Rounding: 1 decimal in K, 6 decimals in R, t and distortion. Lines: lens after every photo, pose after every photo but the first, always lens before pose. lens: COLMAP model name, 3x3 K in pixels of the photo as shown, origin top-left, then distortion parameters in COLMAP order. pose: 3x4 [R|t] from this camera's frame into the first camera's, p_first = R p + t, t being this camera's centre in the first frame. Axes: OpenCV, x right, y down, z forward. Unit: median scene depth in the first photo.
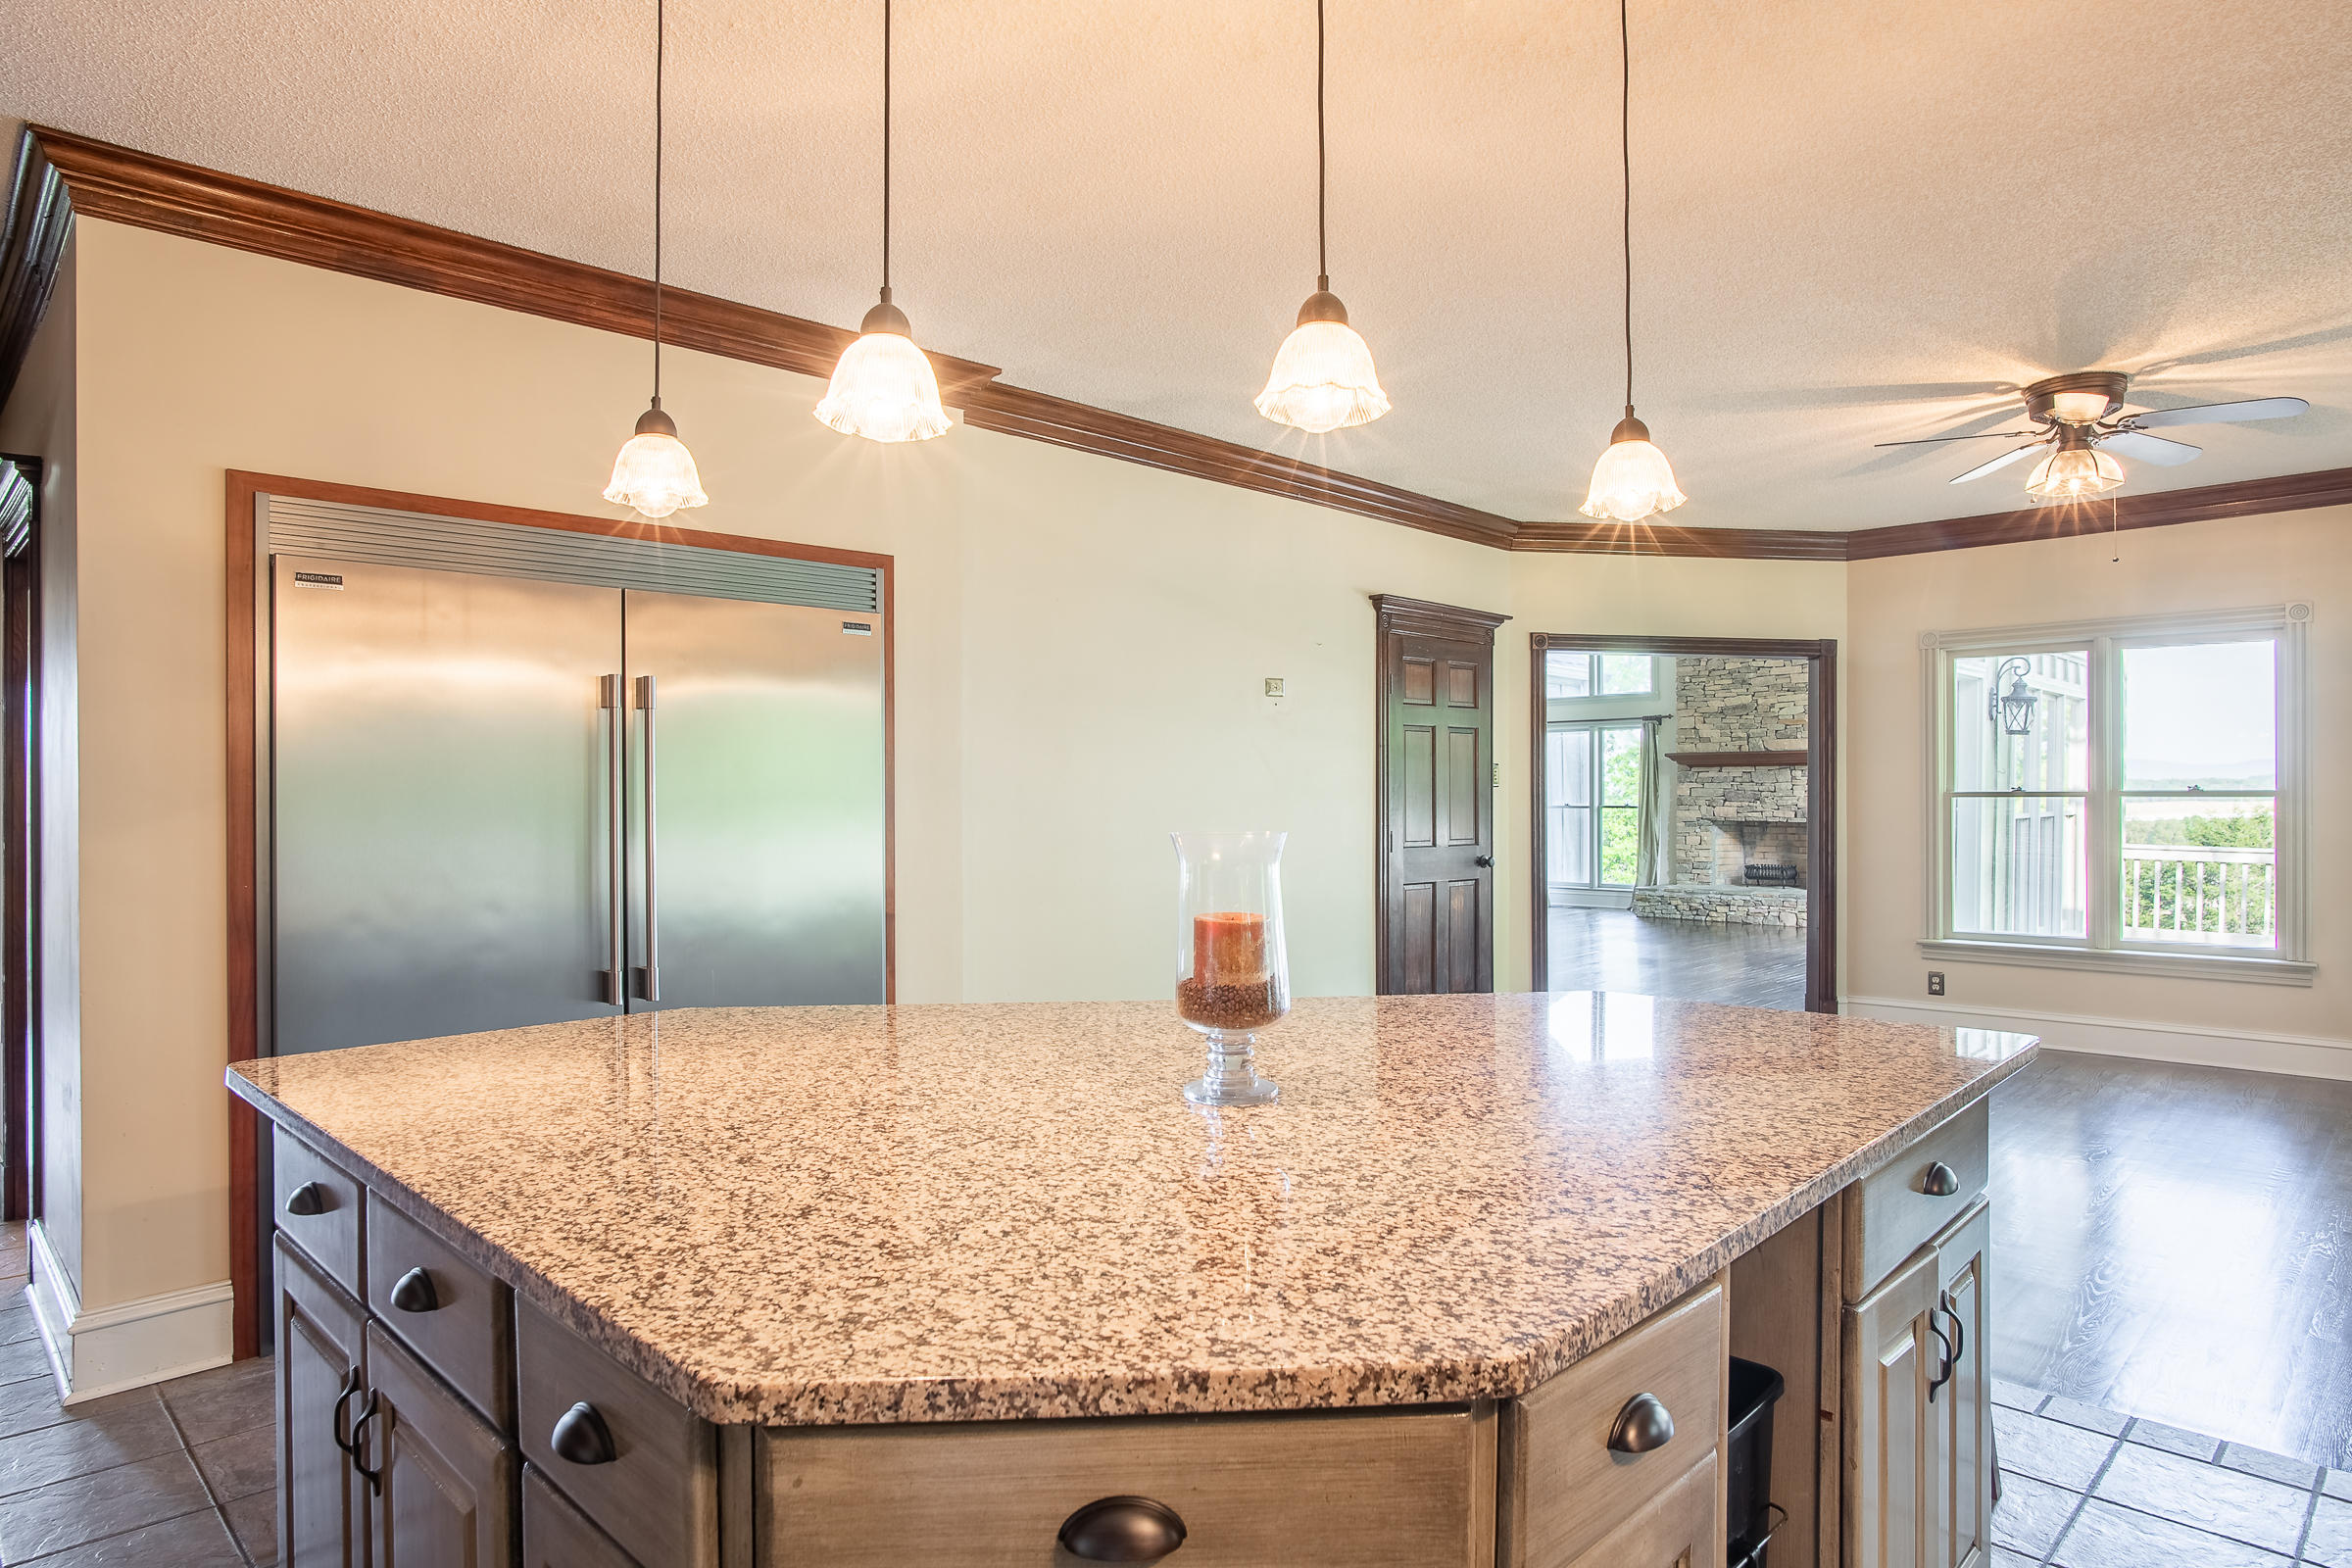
lens RADIAL K [[1470.5, 0, 1176.0], [0, 1470.5, 784.0], [0, 0, 1]] dist [-0.000385, 0.000086]
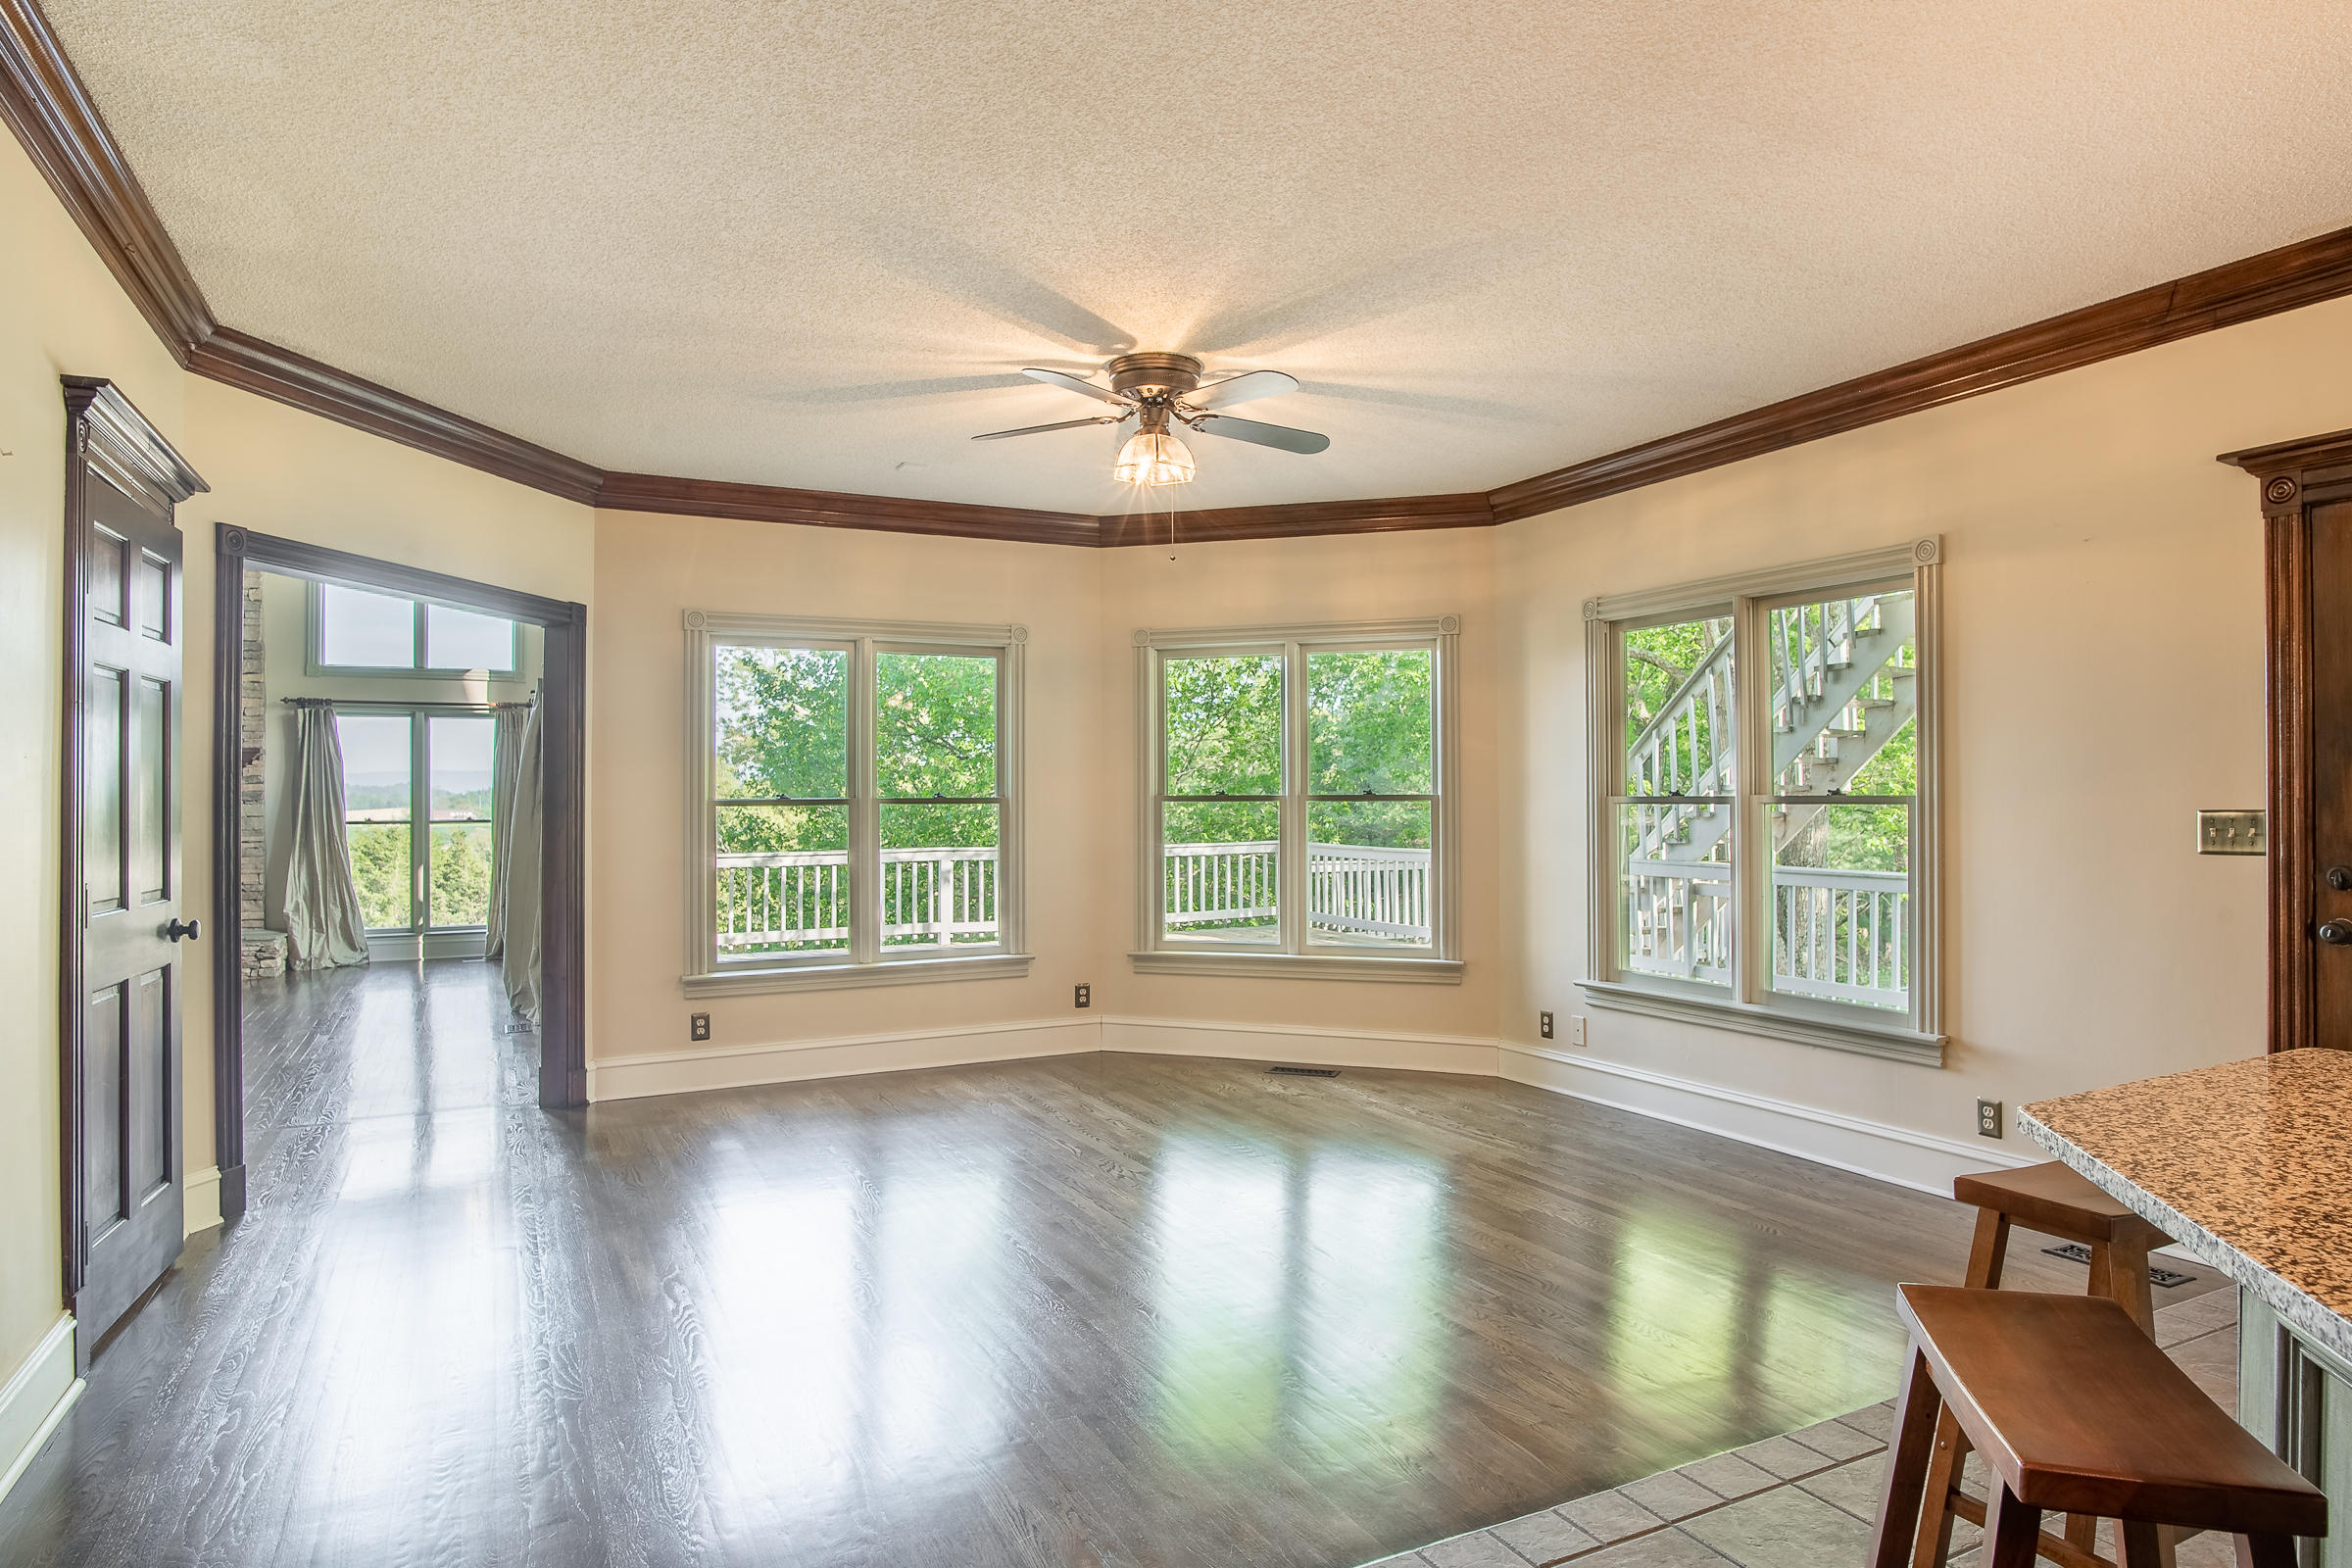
lens RADIAL K [[1374.1, 0, 1176.0], [0, 1374.1, 784.0], [0, 0, 1]] dist [-0.002041, -0.000683]
pose [[0.296729, 0.014602, 0.954850, -0.169879], [-0.003702, 0.999893, -0.014141, 0.006943], [-0.954955, 0.000661, 0.296751, 0.545327]]
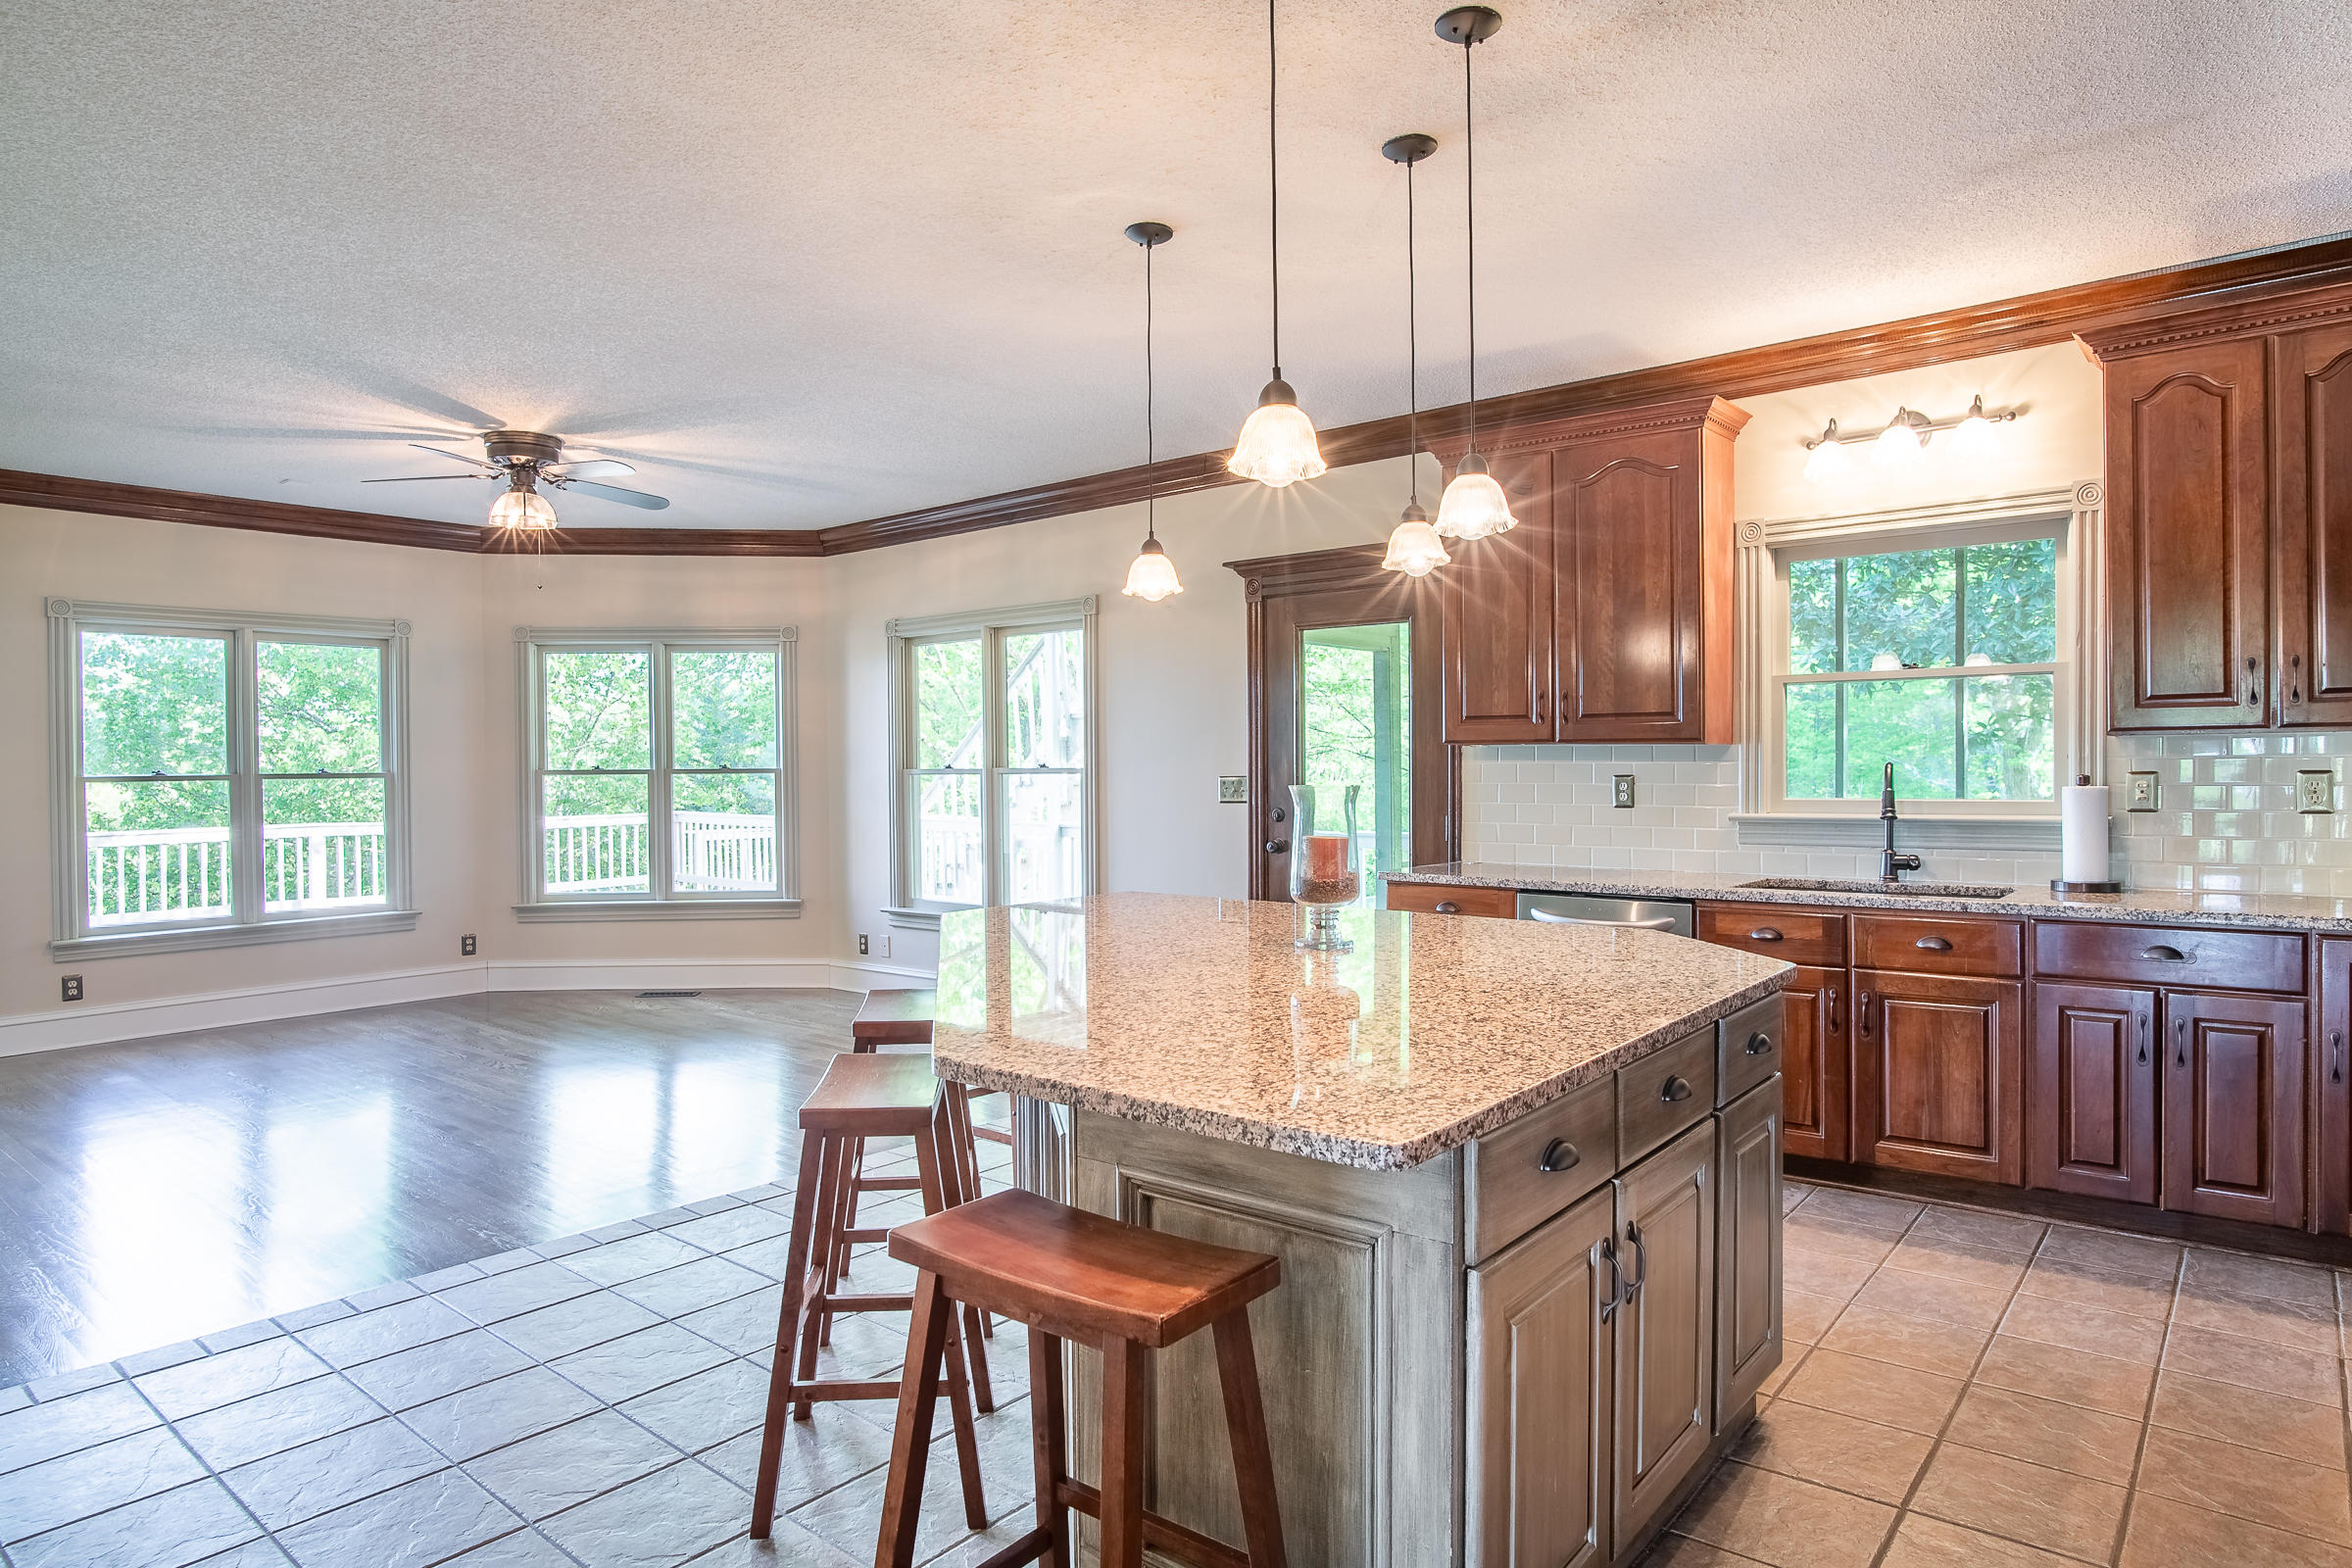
lens RADIAL K [[1361.9, 0, 1145.7], [0, 1361.9, 784.7], [0, 0, 1]] dist [-0.002787, 0.000602]
pose [[-0.090111, -0.006666, 0.995909, -0.405762], [0.003112, 0.999971, 0.006975, 0.007225], [-0.995927, 0.003728, -0.090088, 0.449849]]
